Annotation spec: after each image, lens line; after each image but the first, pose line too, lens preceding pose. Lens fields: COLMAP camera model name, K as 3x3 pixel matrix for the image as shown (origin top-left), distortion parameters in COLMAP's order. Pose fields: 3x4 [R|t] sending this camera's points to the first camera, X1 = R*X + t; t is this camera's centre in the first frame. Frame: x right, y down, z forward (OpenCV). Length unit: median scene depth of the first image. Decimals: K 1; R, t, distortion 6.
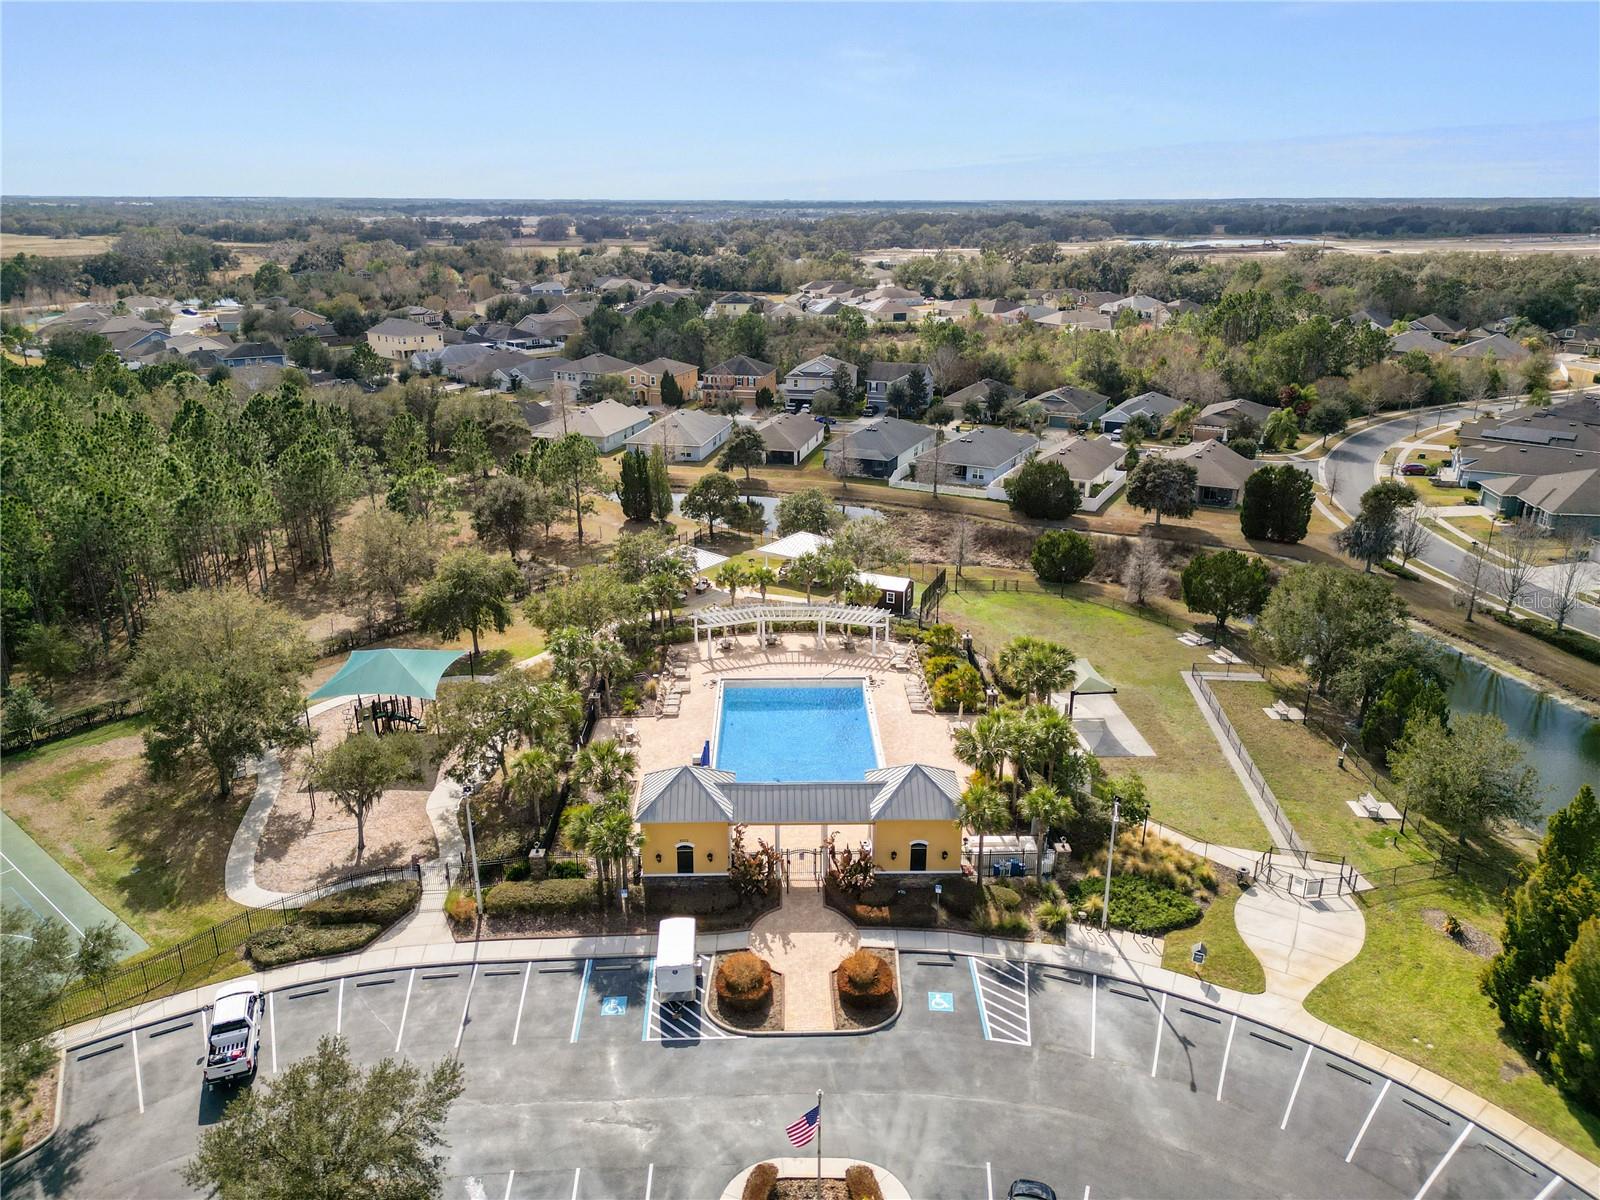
lens RADIAL K [[1114.5, 0, 796.2], [0, 1114.5, 606.6], [0, 0, 1]] dist [0.077679, -0.094863]
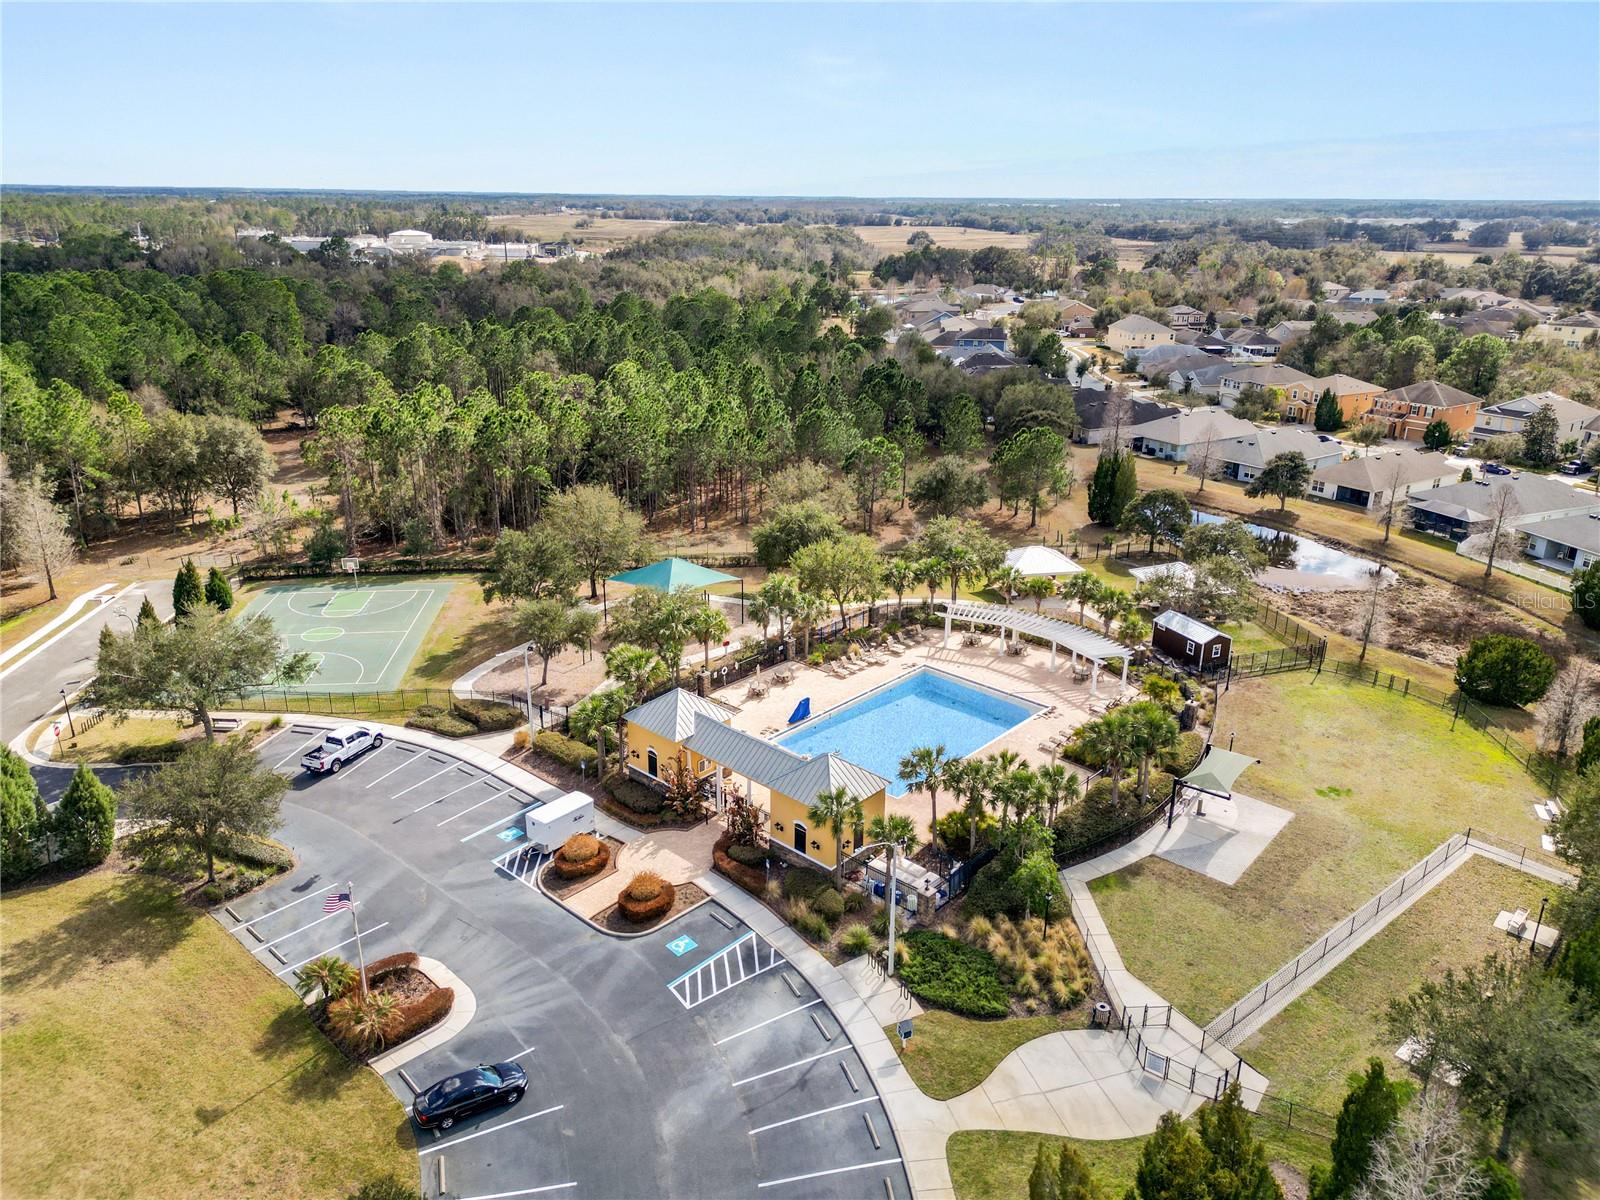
lens RADIAL K [[1114.5, 0, 796.2], [0, 1114.5, 606.6], [0, 0, 1]] dist [0.077679, -0.094863]
pose [[0.719902, 0.242384, -0.650377, 0.698596], [-0.243195, 0.965726, 0.090716, -0.070604], [0.650074, 0.092862, 0.754175, 0.200697]]
